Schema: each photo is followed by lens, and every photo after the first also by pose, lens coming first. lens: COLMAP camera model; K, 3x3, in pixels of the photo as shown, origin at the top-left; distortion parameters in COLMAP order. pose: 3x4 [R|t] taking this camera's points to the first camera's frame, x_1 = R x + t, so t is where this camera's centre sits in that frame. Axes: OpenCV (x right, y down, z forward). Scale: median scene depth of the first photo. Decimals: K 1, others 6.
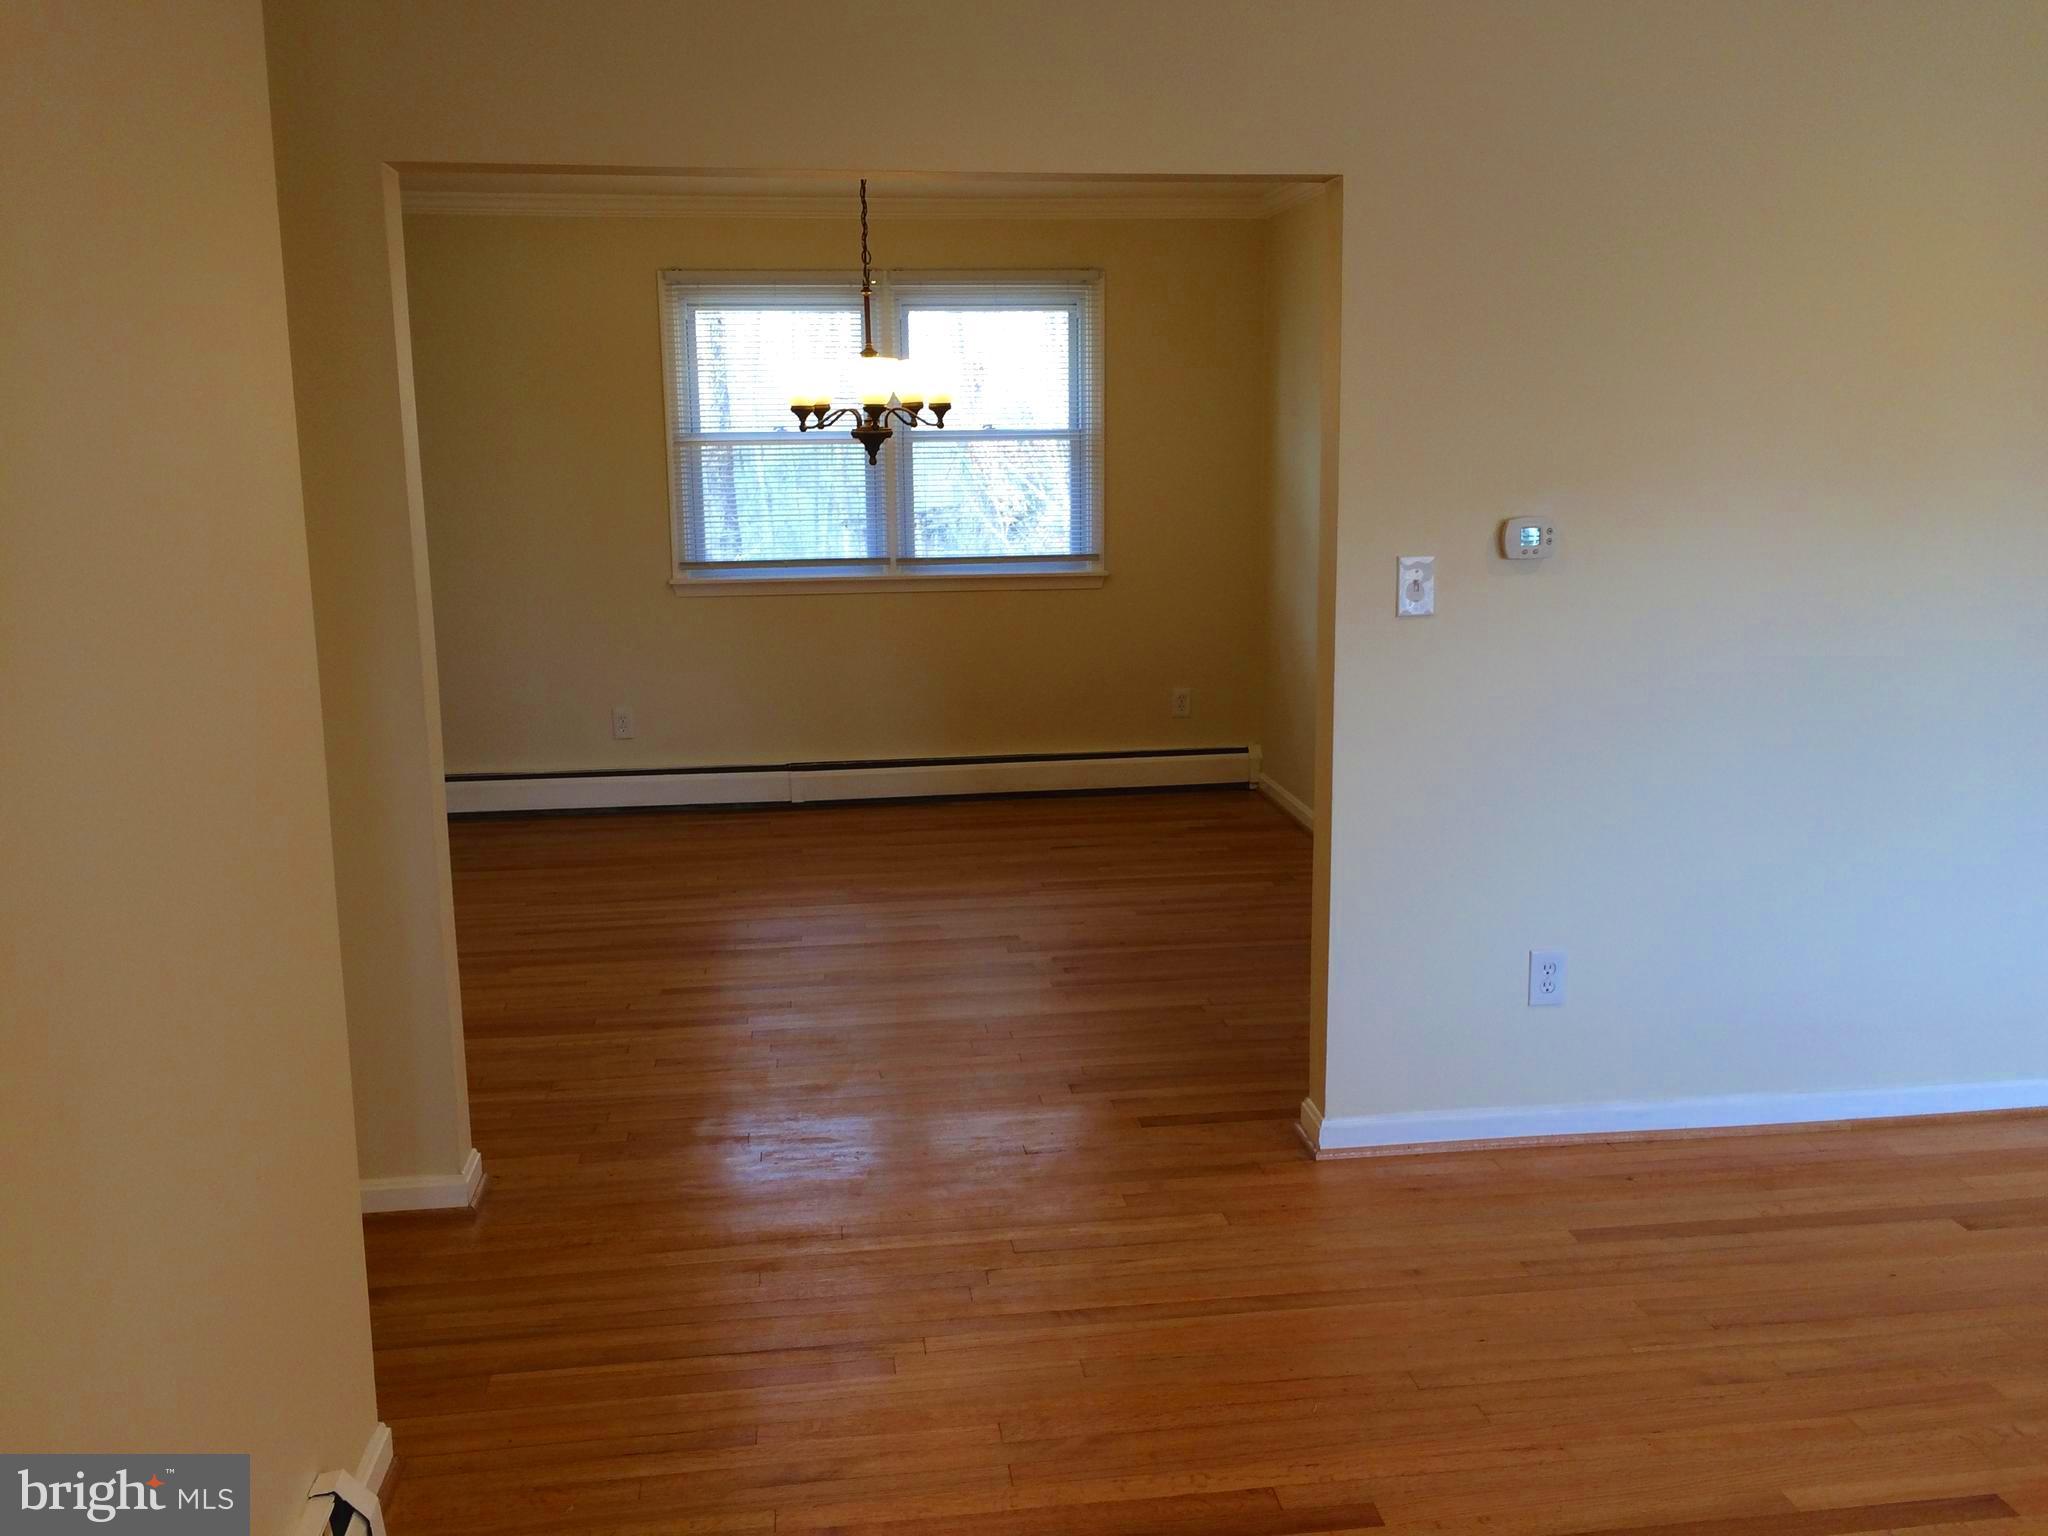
lens RADIAL K [[1756.4, 0, 1030.7], [0, 1756.4, 759.9], [0, 0, 1]] dist [0.075051, -0.095695]
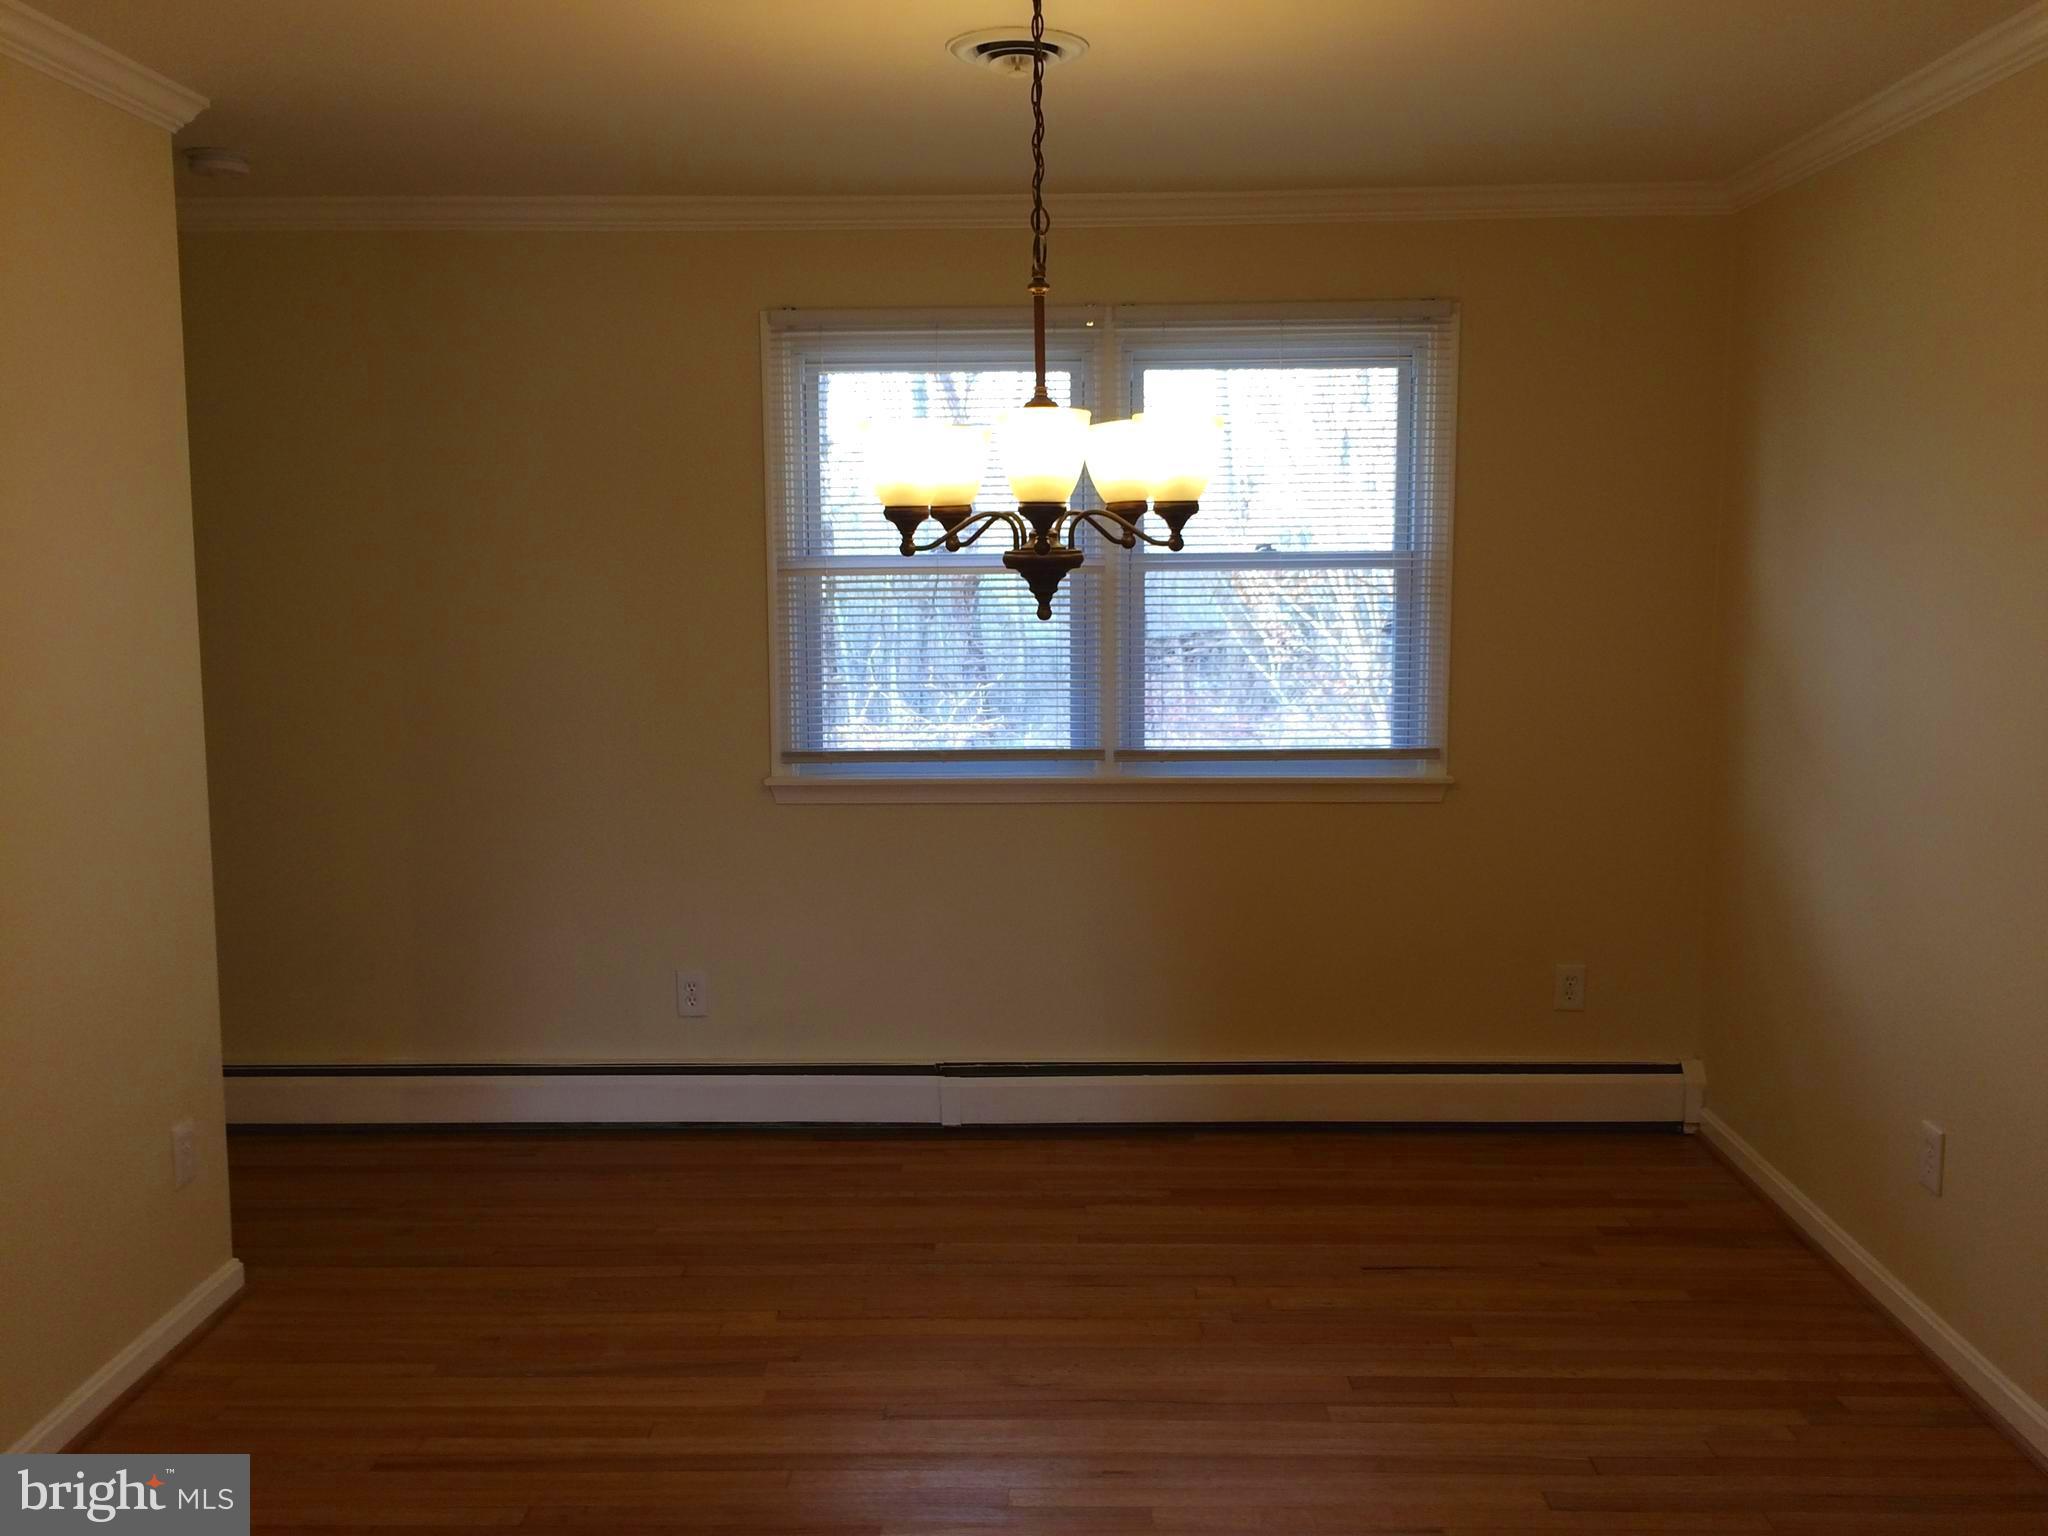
lens RADIAL K [[1756.4, 0, 1030.7], [0, 1756.4, 759.9], [0, 0, 1]] dist [0.075051, -0.095695]
pose [[0.988697, 0.022314, -0.148260, -0.012201], [-0.032208, 0.997387, -0.064668, -0.070927], [0.146429, 0.068712, 0.986832, 0.376785]]
